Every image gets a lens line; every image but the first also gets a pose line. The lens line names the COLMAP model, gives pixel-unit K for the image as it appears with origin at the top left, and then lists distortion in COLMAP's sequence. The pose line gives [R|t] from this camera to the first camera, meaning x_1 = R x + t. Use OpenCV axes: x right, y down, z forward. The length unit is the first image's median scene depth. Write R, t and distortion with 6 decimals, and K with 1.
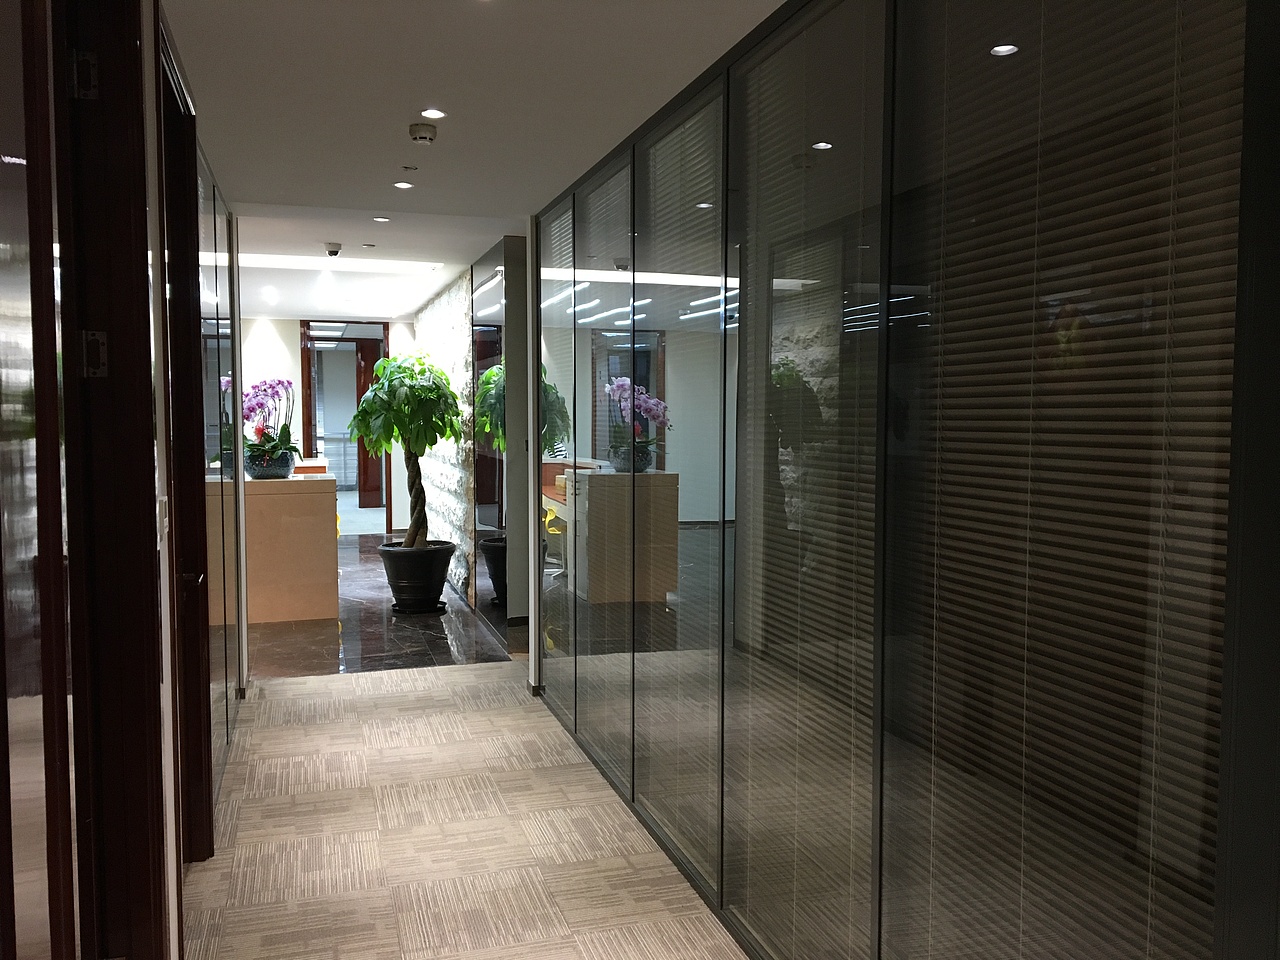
lens RADIAL K [[1079.8, 0, 640.0], [0, 1079.8, 480.0], [0, 0, 1]] dist [0.116316, -0.186851]
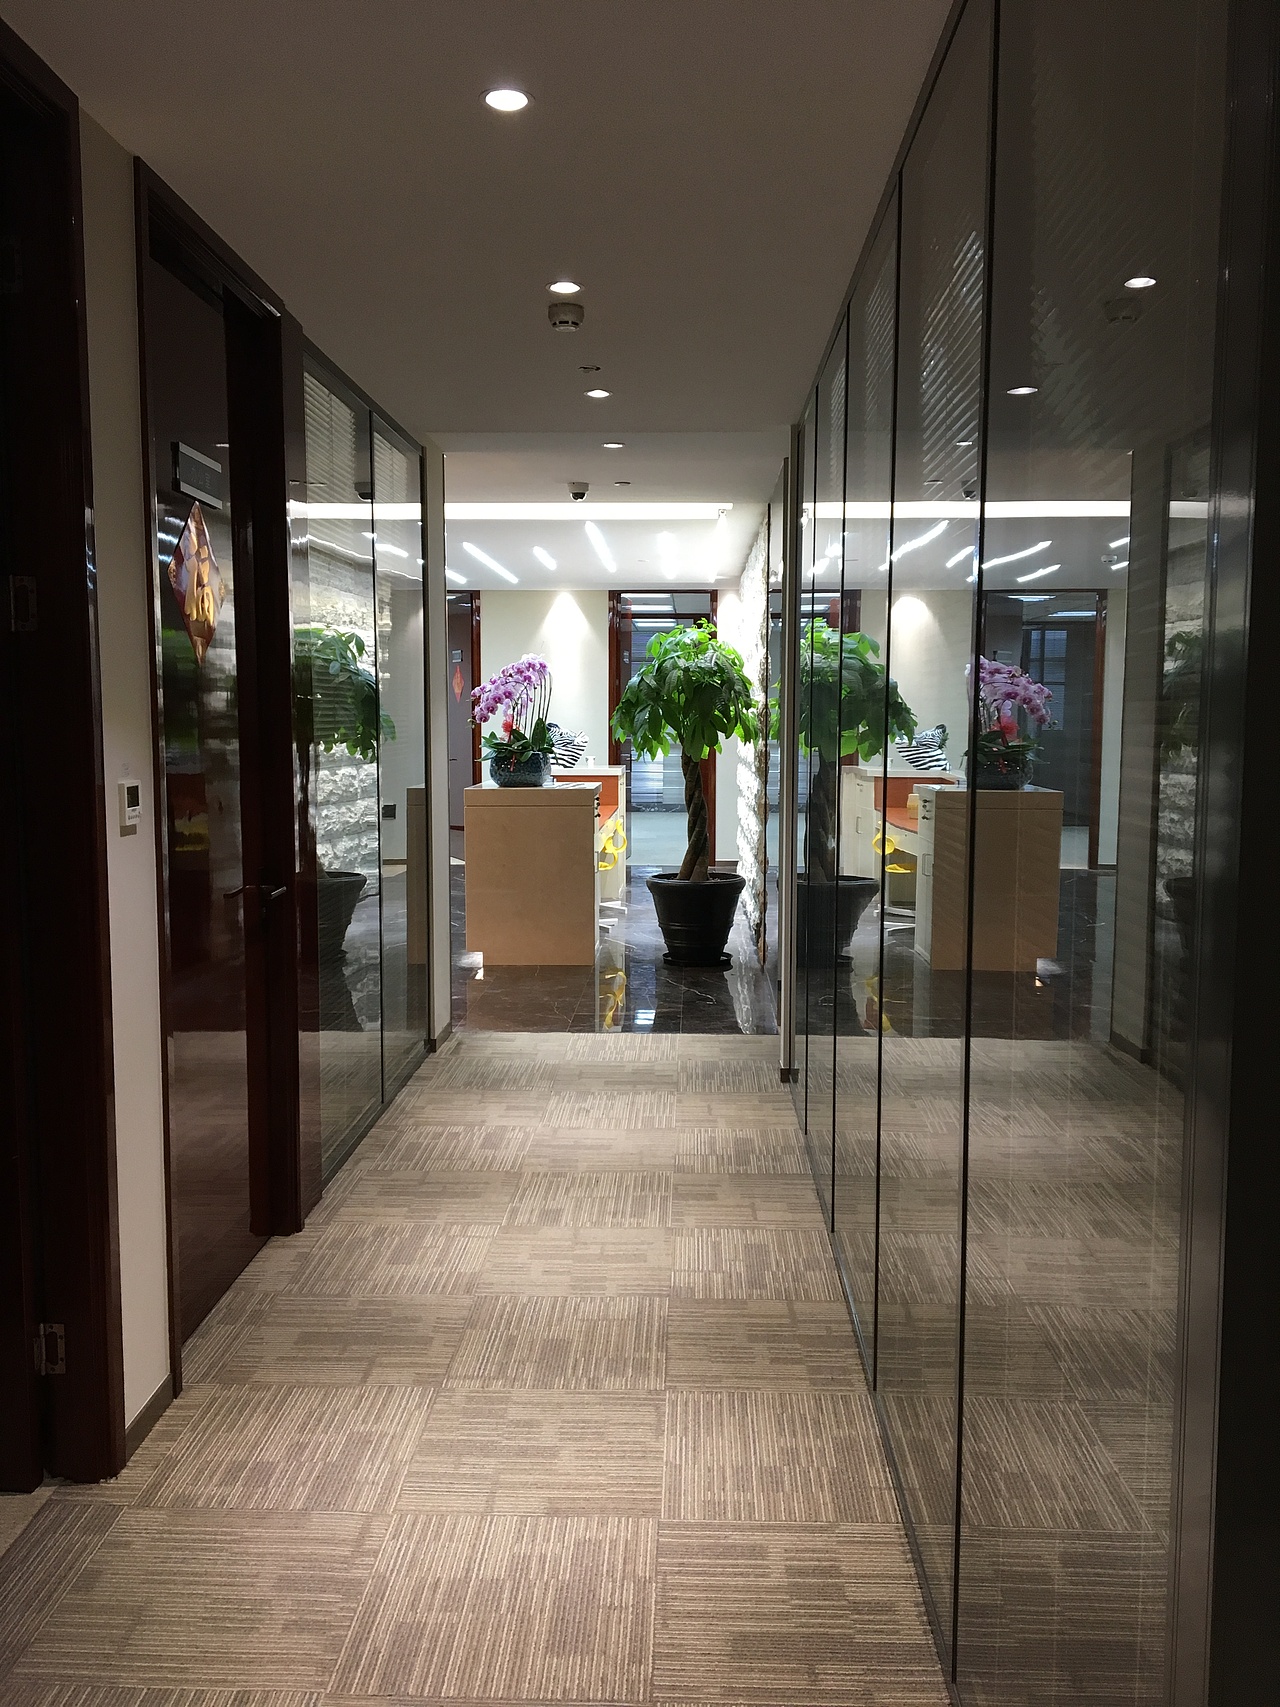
lens RADIAL K [[1440.1, 0, 636.1], [0, 1440.1, 844.5], [0, 0, 1]] dist [0.116316, -0.186851]
pose [[0.945084, 0.032283, -0.325229, 0.148527], [-0.023658, 0.999257, 0.030442, 0.011761], [0.325970, -0.021076, 0.945145, 0.047809]]
